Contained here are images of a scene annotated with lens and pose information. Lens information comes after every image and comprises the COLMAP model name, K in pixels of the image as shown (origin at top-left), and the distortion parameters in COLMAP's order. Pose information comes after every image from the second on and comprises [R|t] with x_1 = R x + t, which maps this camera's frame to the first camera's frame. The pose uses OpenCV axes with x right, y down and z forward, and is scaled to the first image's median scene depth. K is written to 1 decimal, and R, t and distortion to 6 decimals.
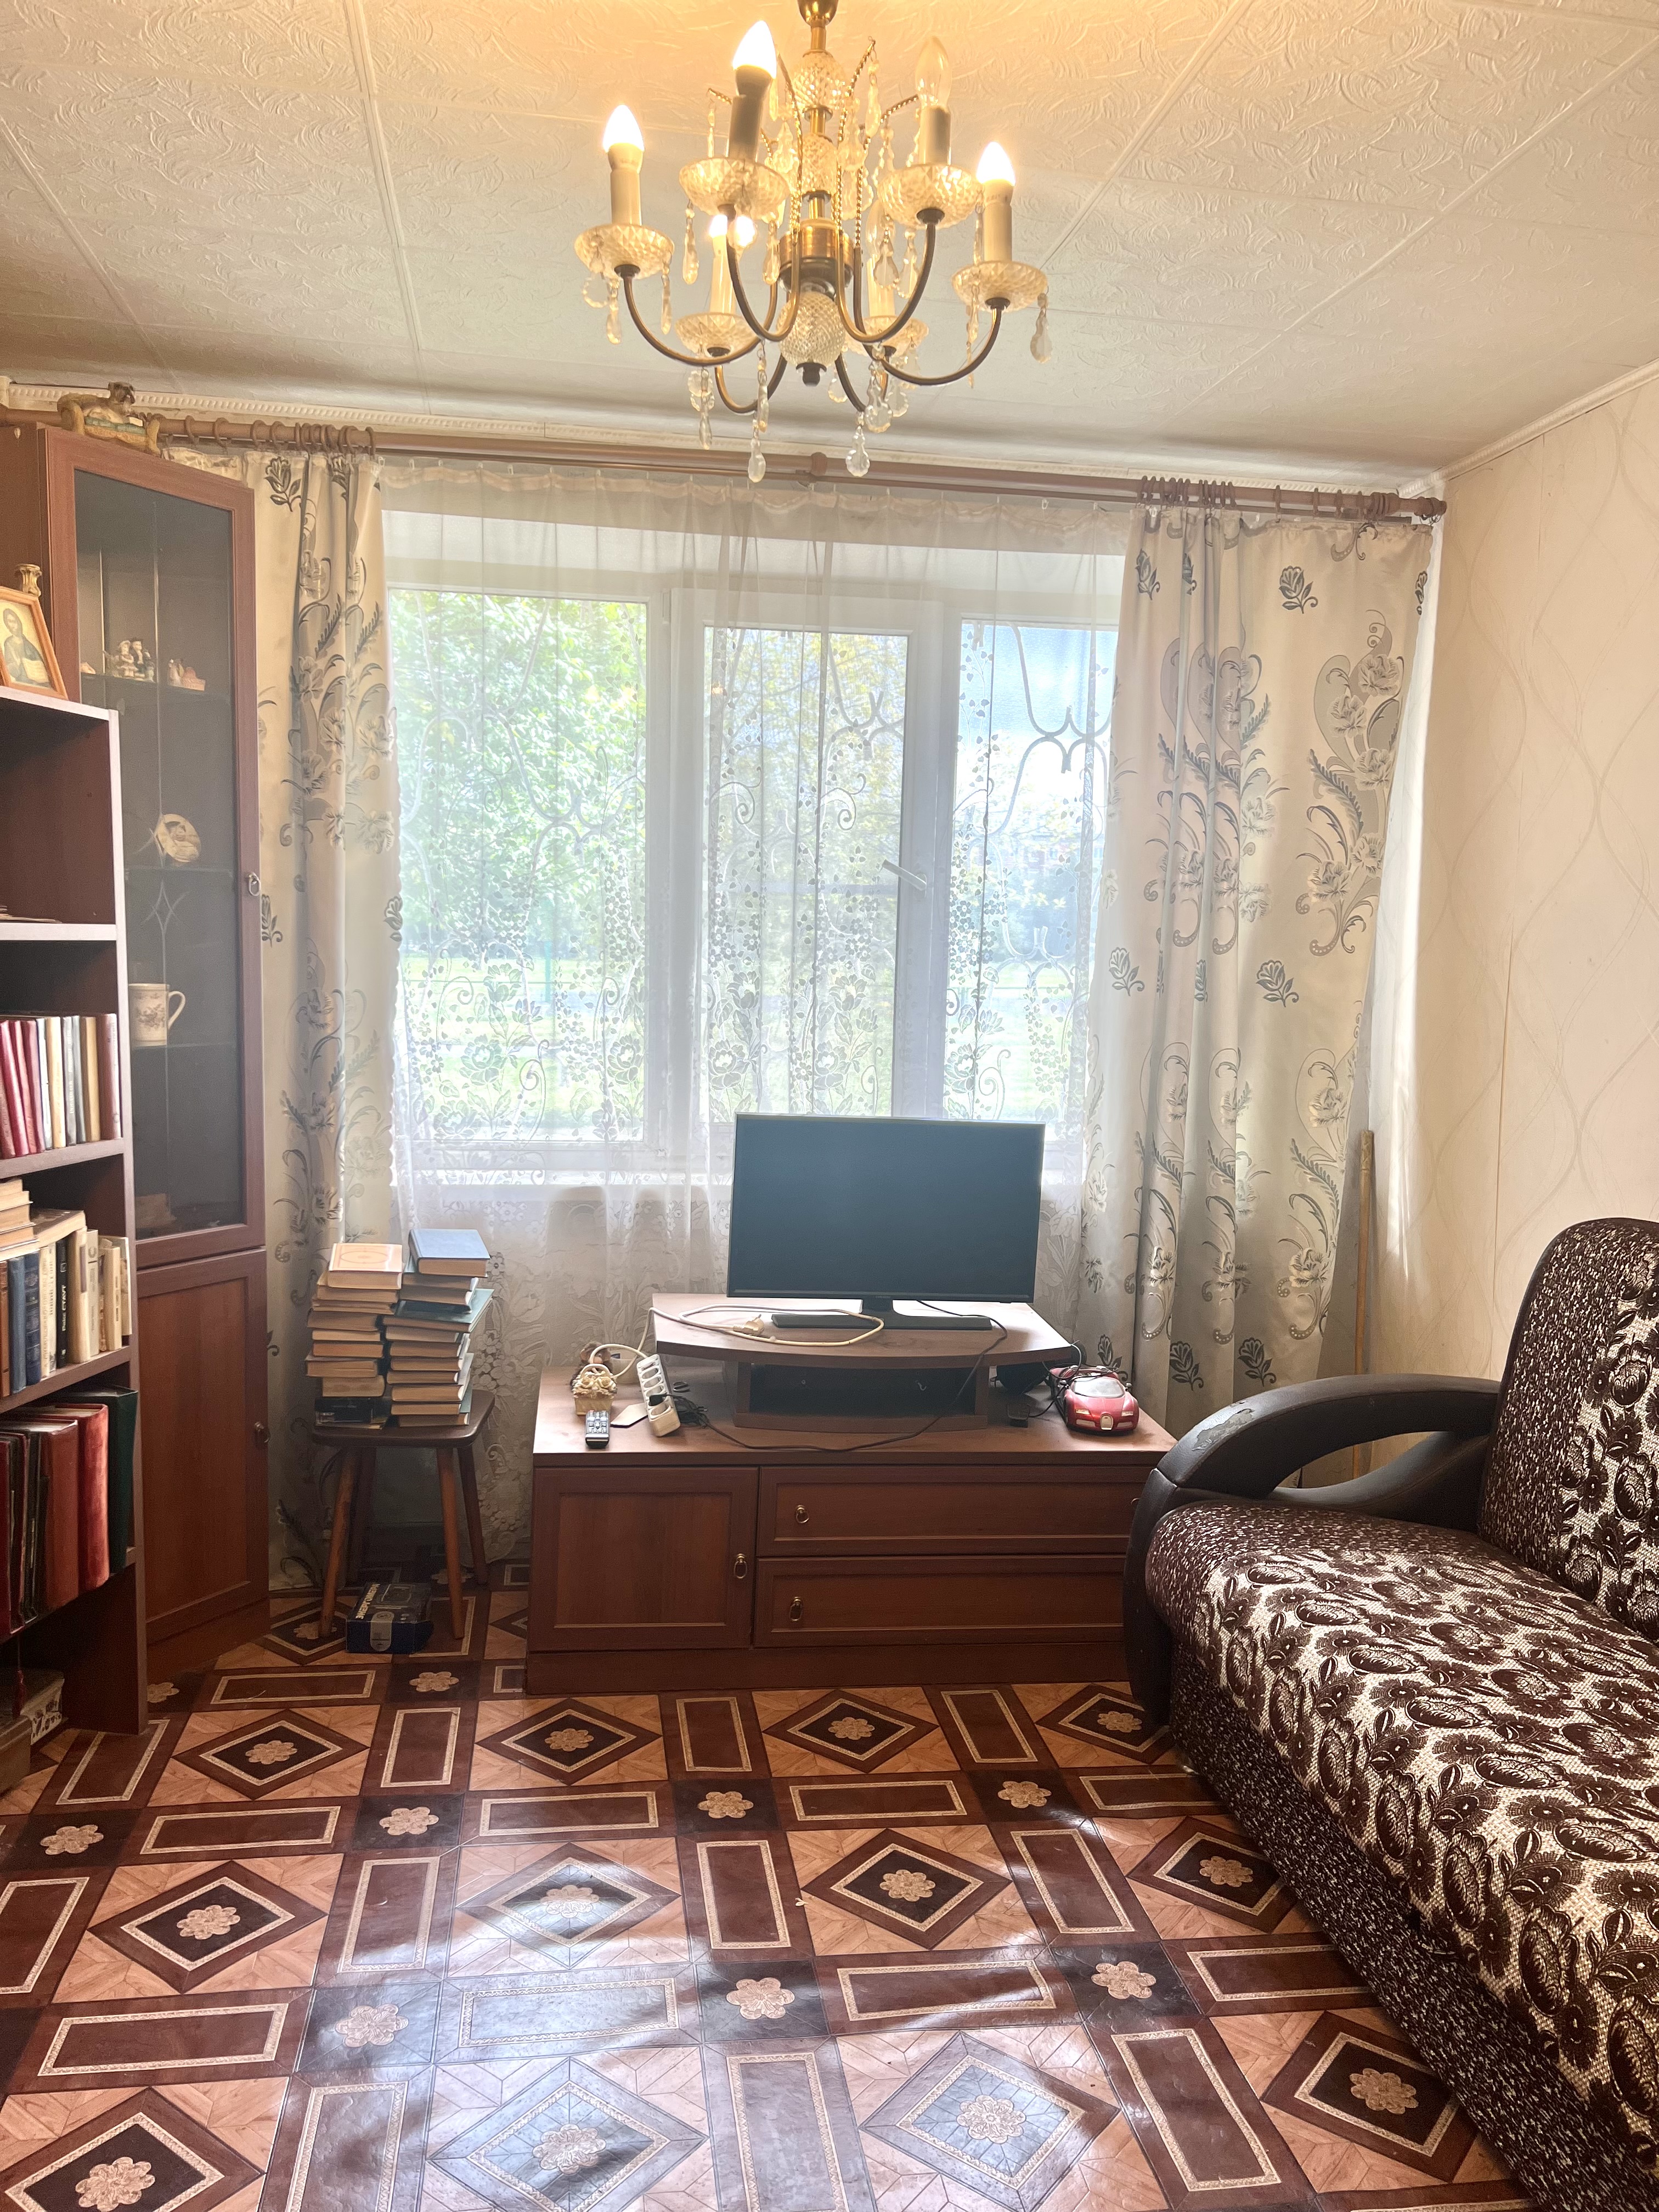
lens RADIAL K [[1681.0, 0, 820.3], [0, 1681.0, 1112.2], [0, 0, 1]] dist [0.055873, -0.057781]
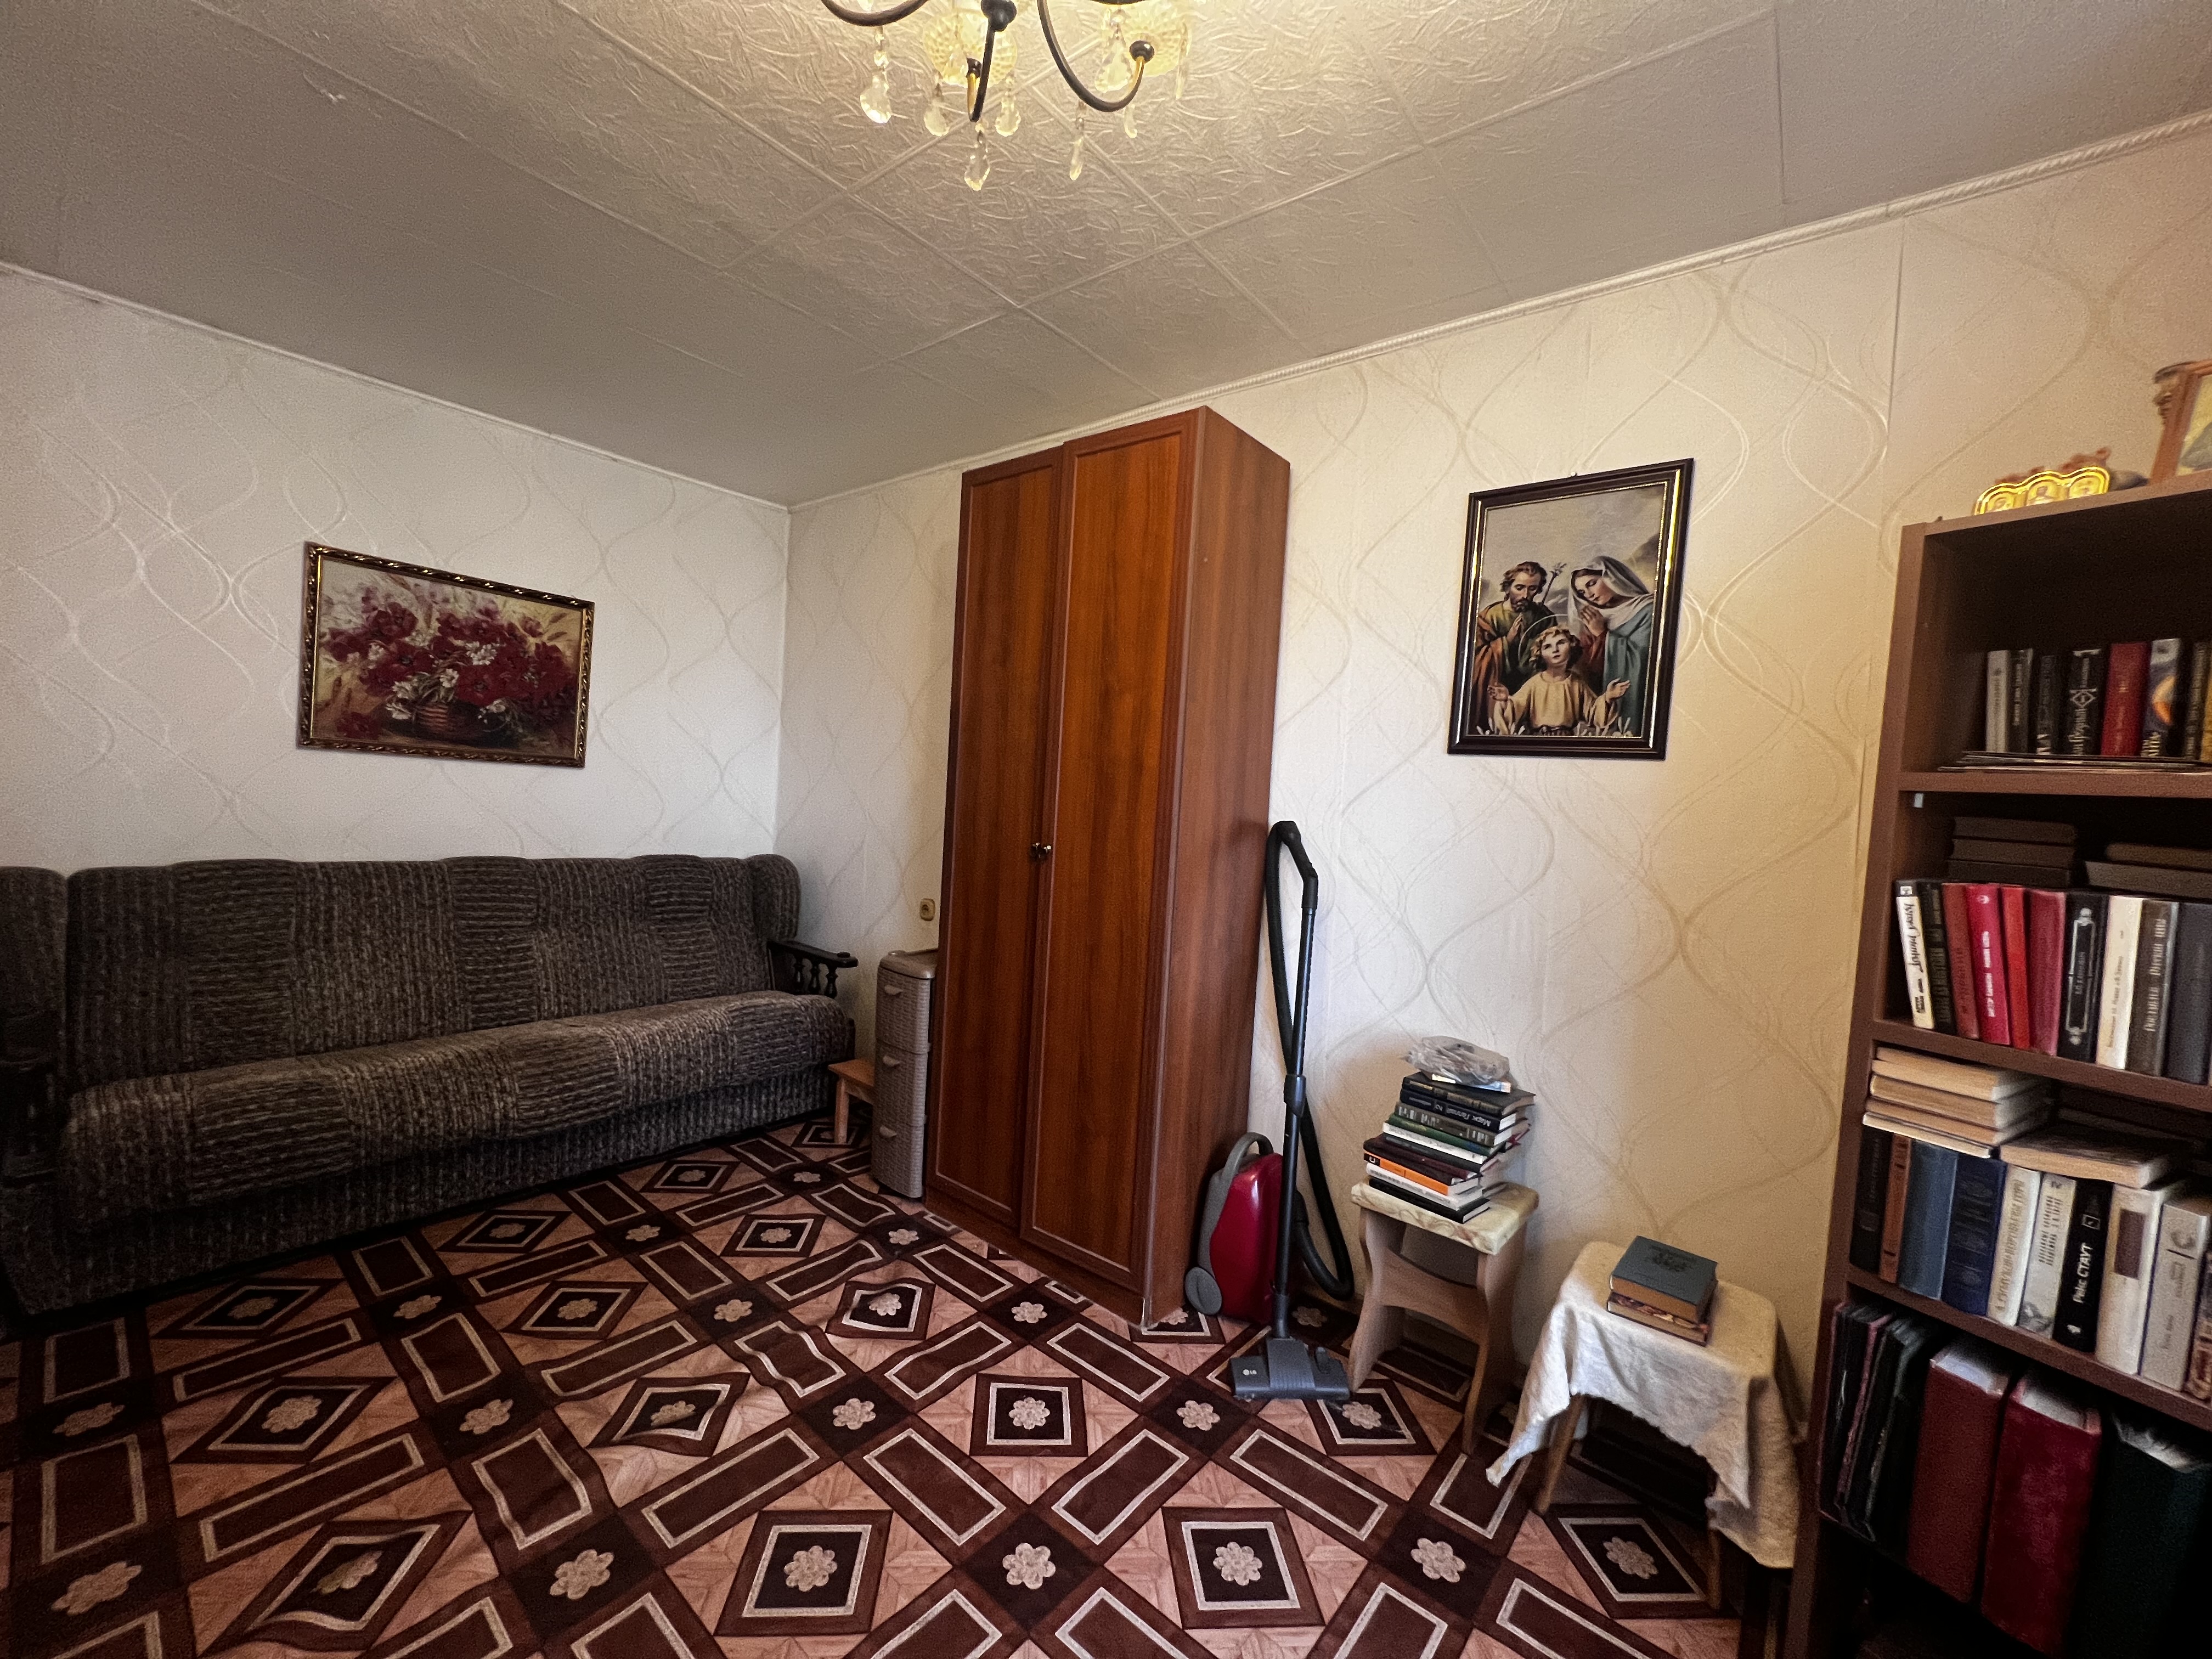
lens RADIAL K [[890.3, 0, 1113.0], [0, 890.3, 834.6], [0, 0, 1]] dist [0.001752, -0.000365]
pose [[-0.742941, -0.038934, -0.668223, 0.136015], [-0.151657, 0.982137, 0.111390, -0.049655], [0.651950, 0.184097, -0.735575, 0.834552]]
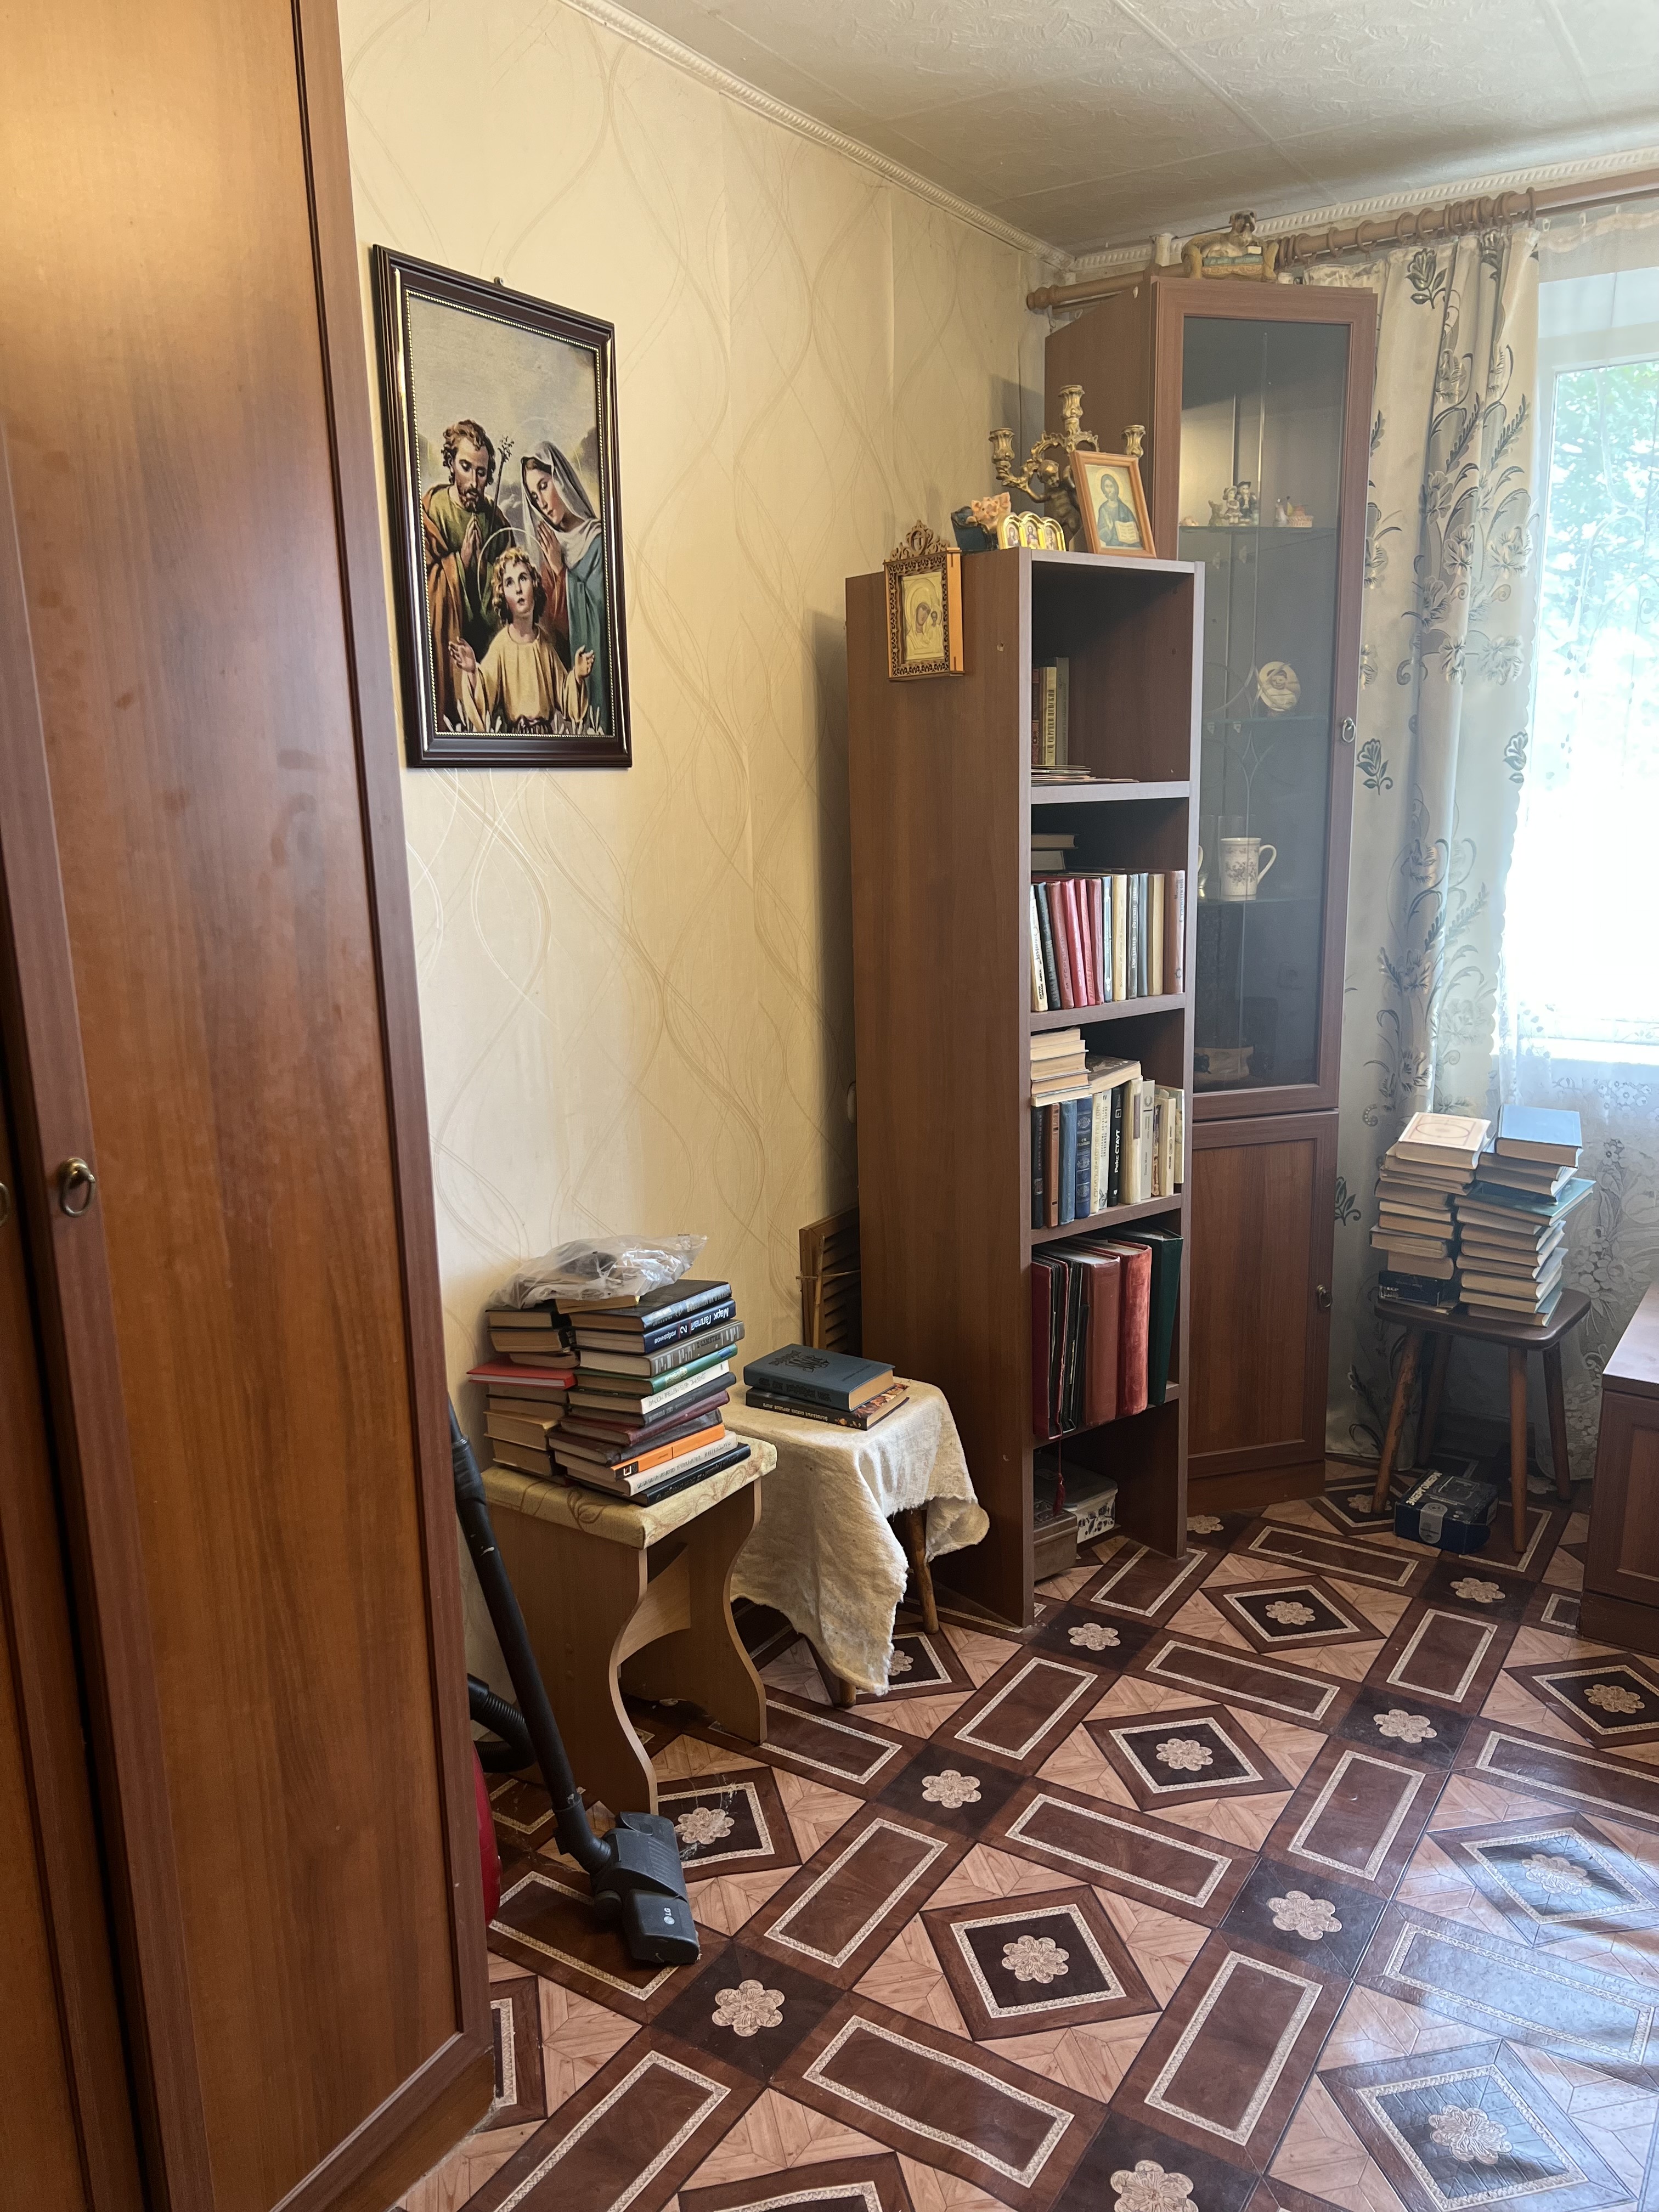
lens RADIAL K [[1681.0, 0, 796.8], [0, 1681.0, 1116.6], [0, 0, 1]] dist [0.055873, -0.057781]
pose [[0.747800, 0.096218, -0.656915, 0.080384], [-0.032681, 0.993578, 0.108327, -0.011764], [0.663119, -0.059538, 0.746142, 0.070977]]
